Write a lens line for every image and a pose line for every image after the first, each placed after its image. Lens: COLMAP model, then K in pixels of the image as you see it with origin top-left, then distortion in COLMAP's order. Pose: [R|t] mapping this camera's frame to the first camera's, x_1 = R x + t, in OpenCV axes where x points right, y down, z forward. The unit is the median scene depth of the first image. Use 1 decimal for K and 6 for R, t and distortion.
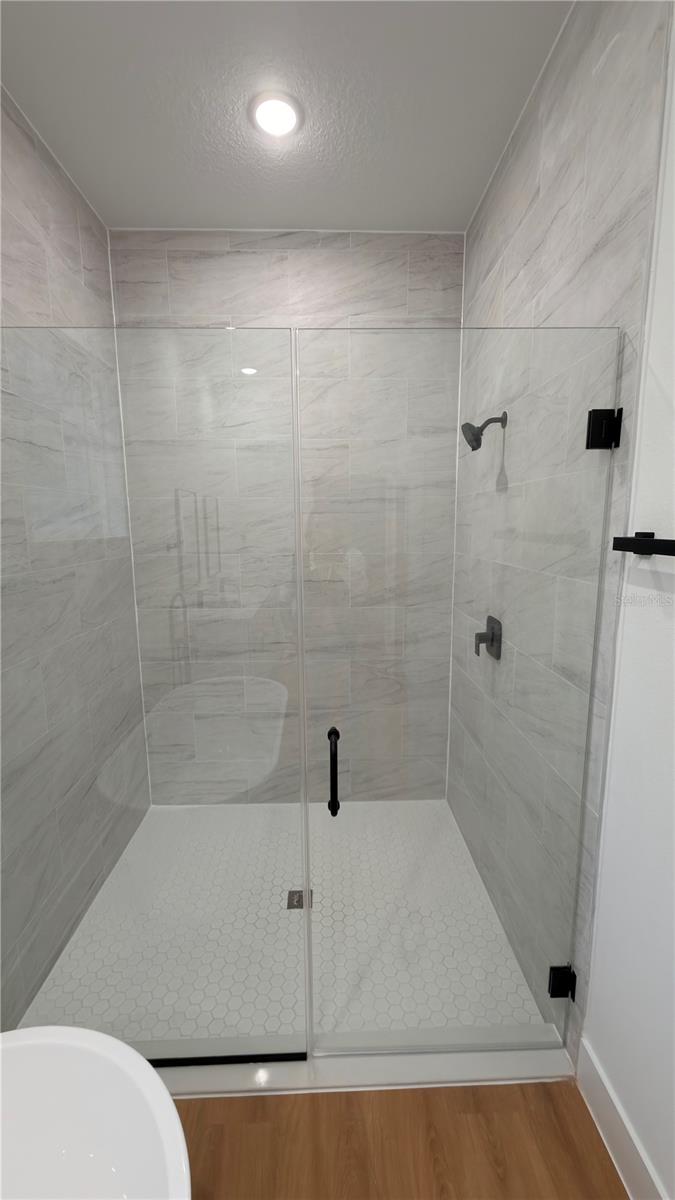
lens RADIAL K [[478.6, 0, 337.4], [0, 478.6, 601.4], [0, 0, 1]] dist [-0.001052, 0.001047]
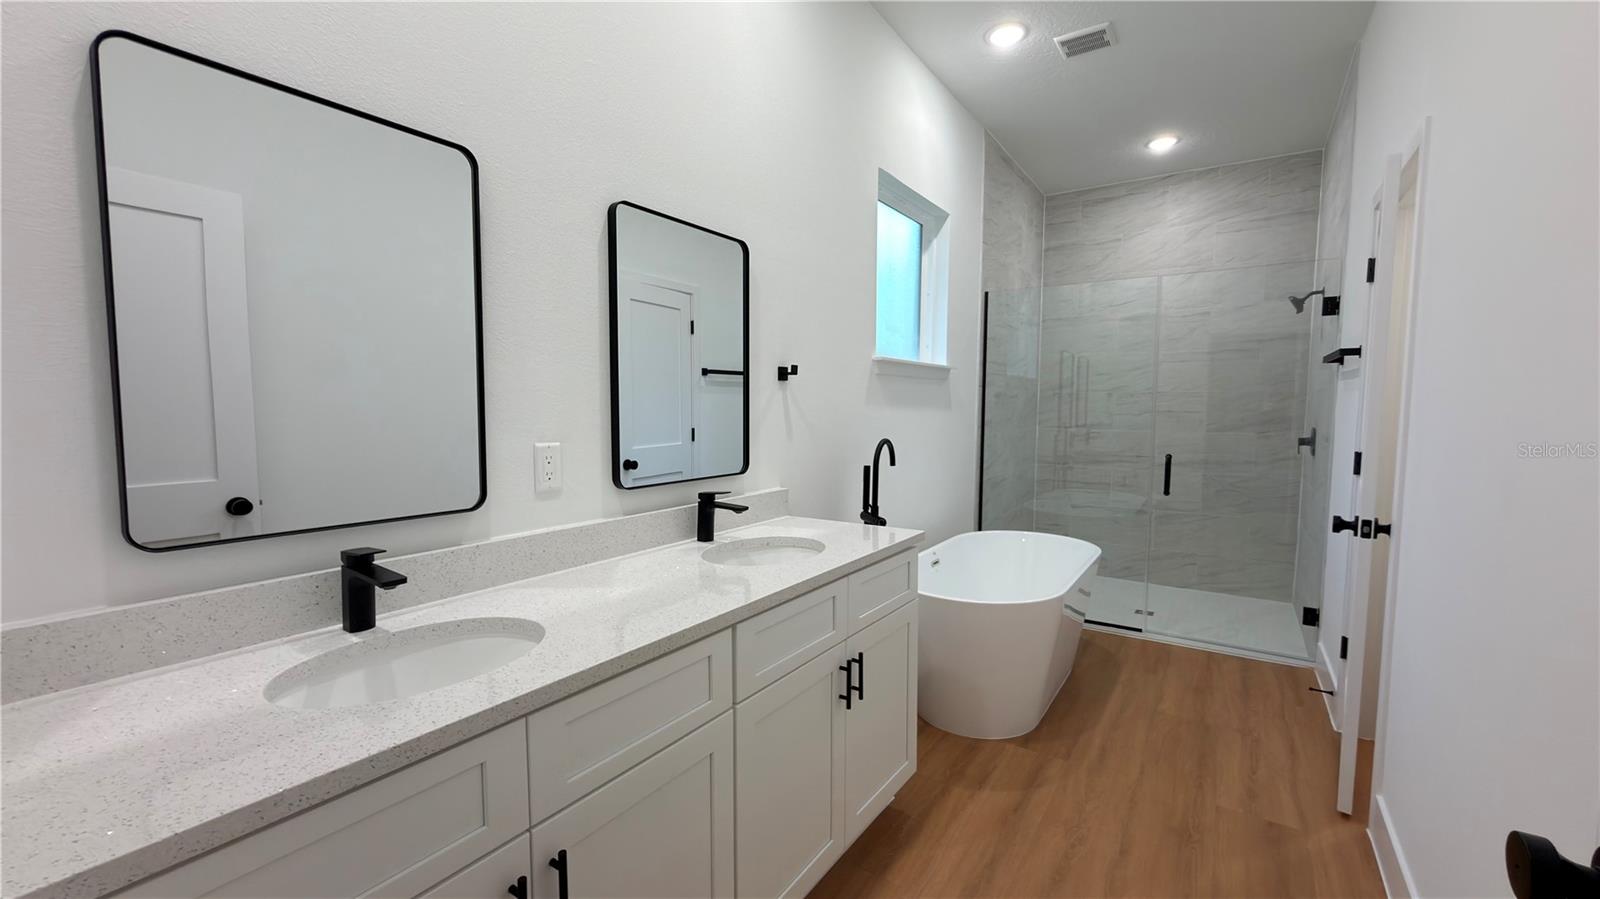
lens RADIAL K [[638.1, 0, 801.4], [0, 638.1, 452.9], [0, 0, 1]] dist [-0.001052, 0.001047]
pose [[0.810360, 0.054077, -0.583431, 0.169717], [-0.103701, 0.993250, -0.051974, 0.302777], [0.576682, 0.102620, 0.810498, -1.159521]]
